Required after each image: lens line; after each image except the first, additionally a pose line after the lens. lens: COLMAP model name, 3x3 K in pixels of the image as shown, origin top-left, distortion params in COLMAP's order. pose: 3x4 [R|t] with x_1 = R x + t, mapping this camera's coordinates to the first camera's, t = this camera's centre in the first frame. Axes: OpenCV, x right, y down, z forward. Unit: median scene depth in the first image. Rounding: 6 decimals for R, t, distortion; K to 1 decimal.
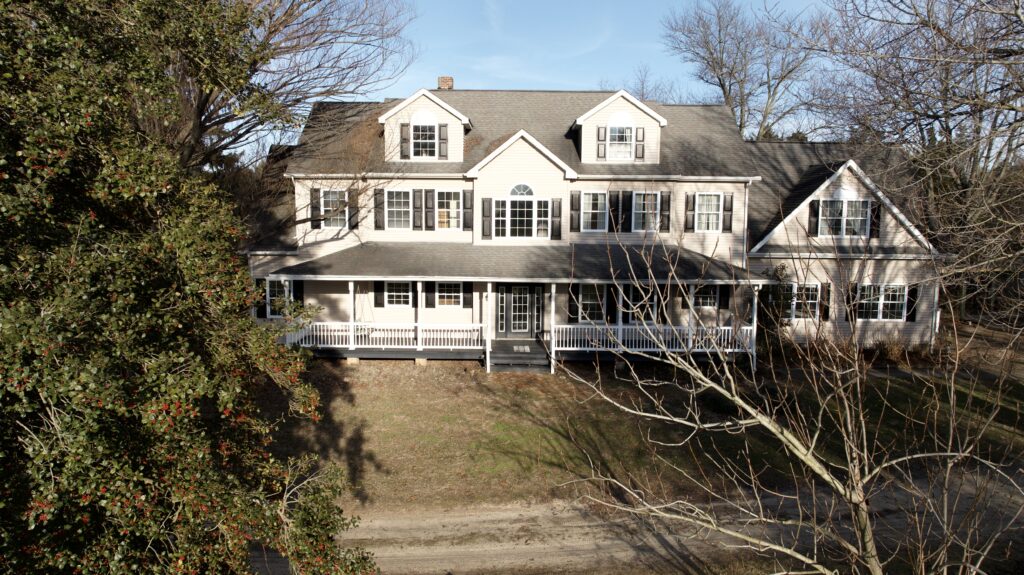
lens RADIAL K [[723.2, 0, 516.1], [0, 723.2, 286.6], [0, 0, 1]] dist [-0.046934, 0.040122]
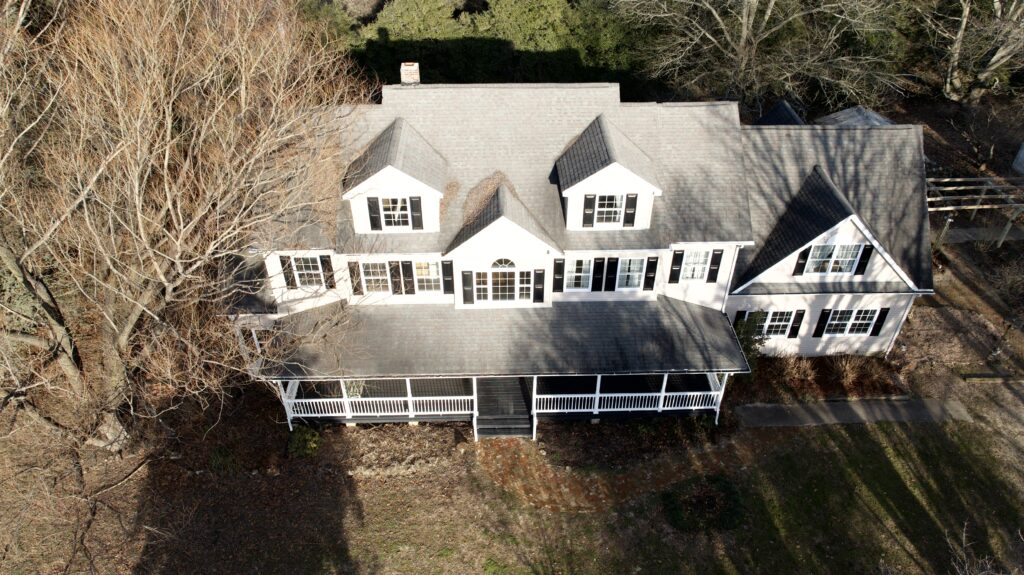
lens RADIAL K [[723.2, 0, 516.1], [0, 723.2, 286.6], [0, 0, 1]] dist [-0.046934, 0.040122]
pose [[0.999494, -0.021717, 0.023225, 0.001917], [0.005905, 0.844497, 0.535527, -0.612947], [-0.031243, -0.535119, 0.844199, 0.173892]]
